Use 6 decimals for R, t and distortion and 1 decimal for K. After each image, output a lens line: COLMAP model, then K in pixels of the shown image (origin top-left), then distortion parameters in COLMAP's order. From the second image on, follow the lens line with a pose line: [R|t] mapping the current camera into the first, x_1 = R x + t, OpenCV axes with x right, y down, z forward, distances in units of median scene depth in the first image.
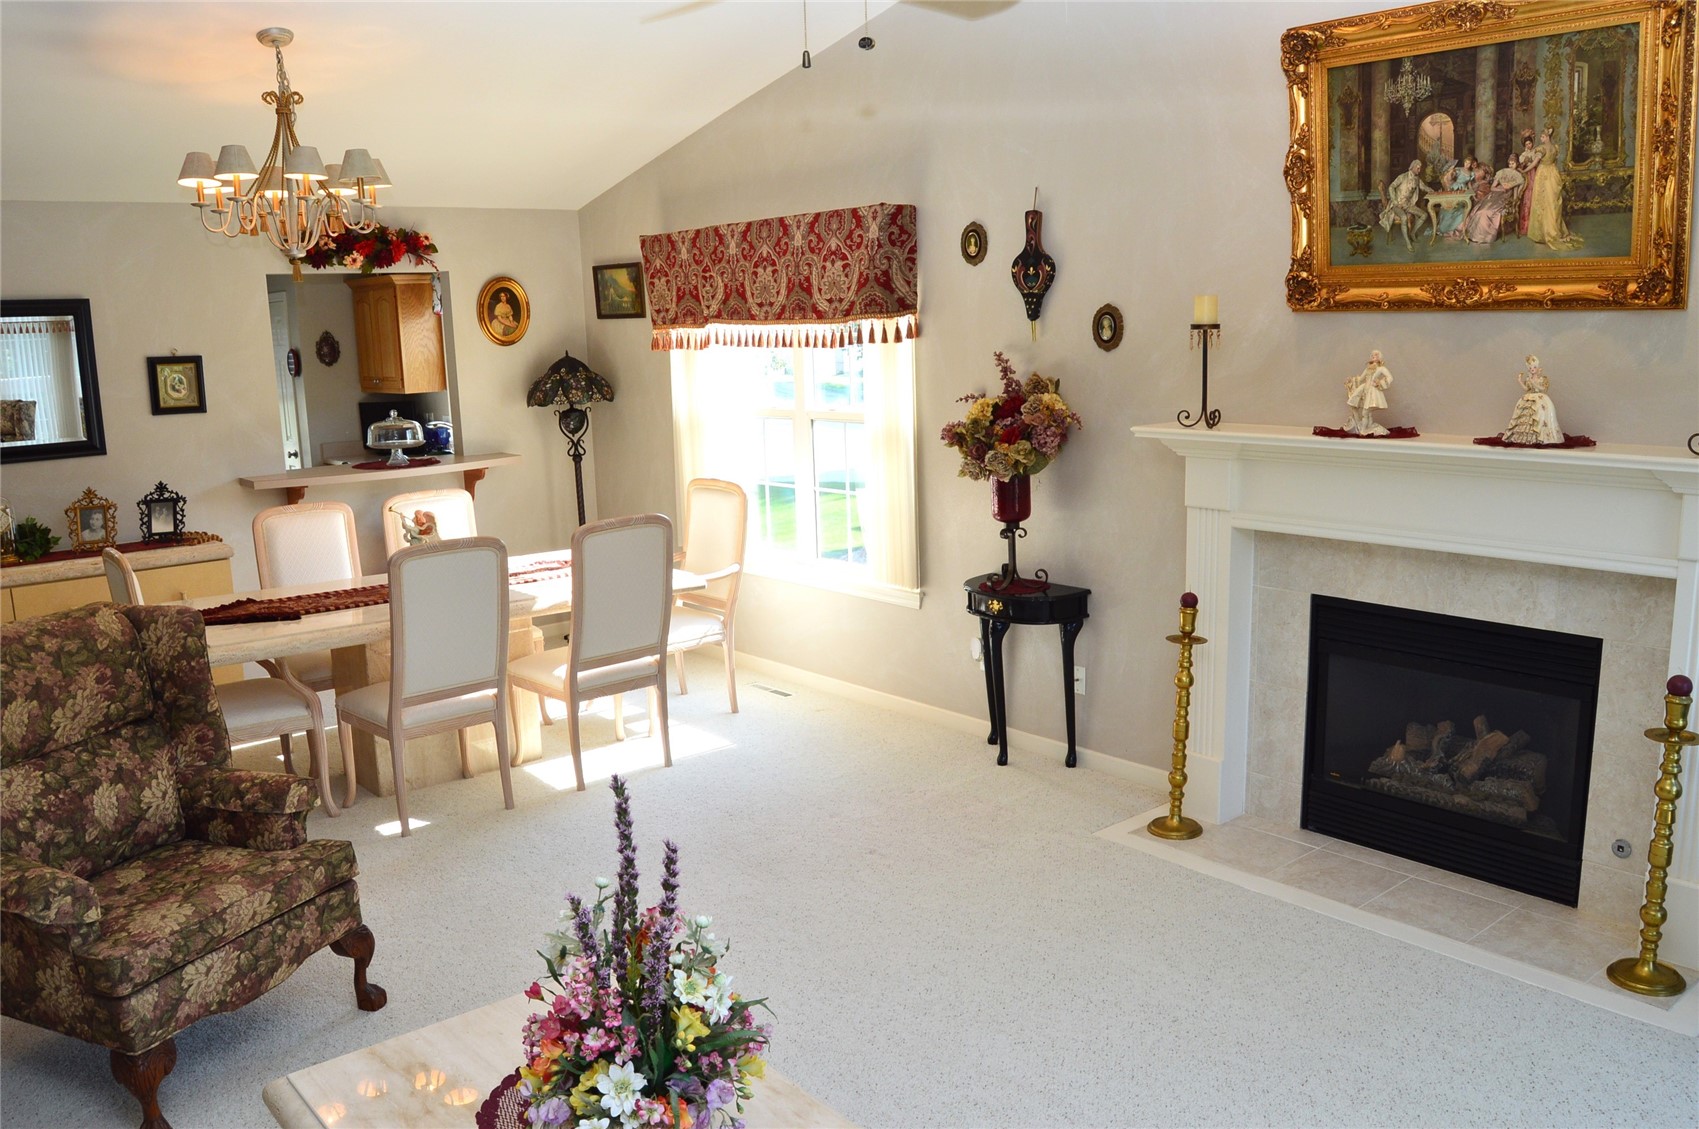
lens RADIAL K [[1304.7, 0, 848.8], [0, 1304.7, 580.3], [0, 0, 1]] dist [-0.098645, 0.042133]
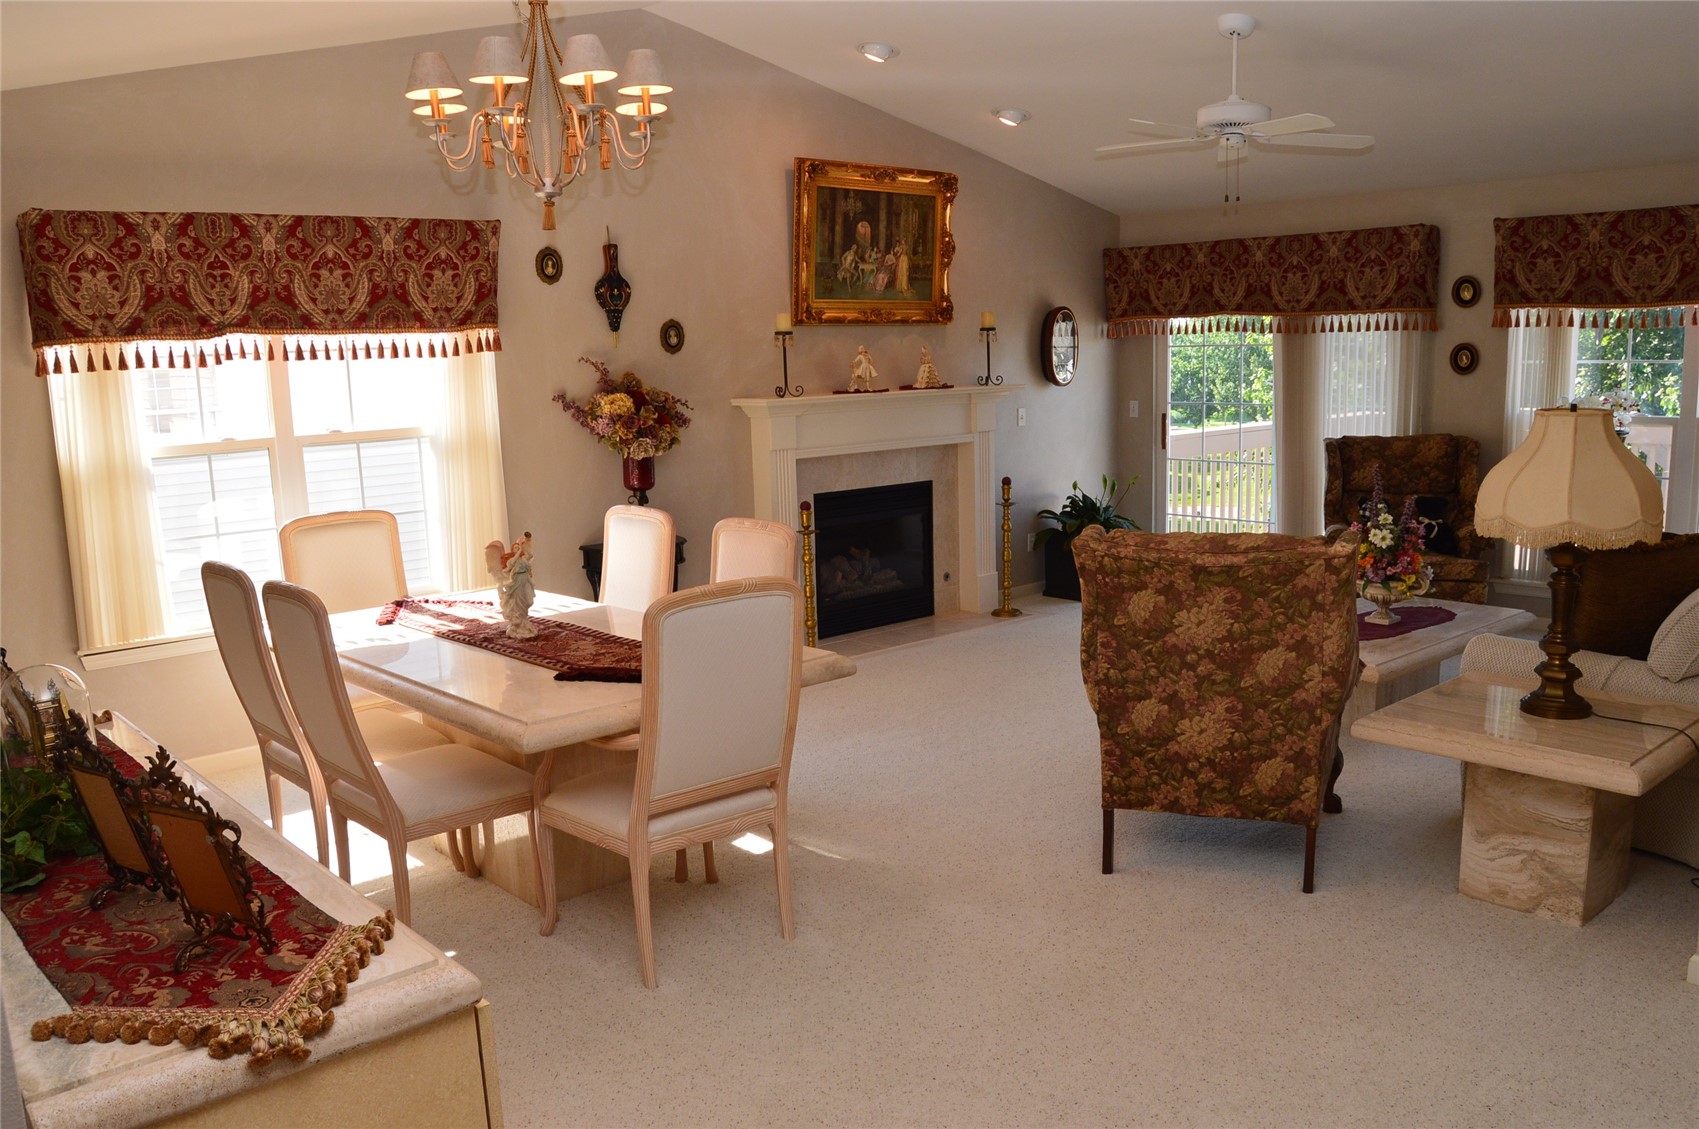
lens RADIAL K [[1392.0, 0, 849.8], [0, 1392.0, 622.6], [0, 0, 1]] dist [-0.083598, 0.005593]
pose [[-0.026625, -0.165743, 0.985809, -1.625638], [0.221266, 0.960721, 0.167501, -0.136002], [-0.974850, 0.222586, 0.011095, 1.087878]]
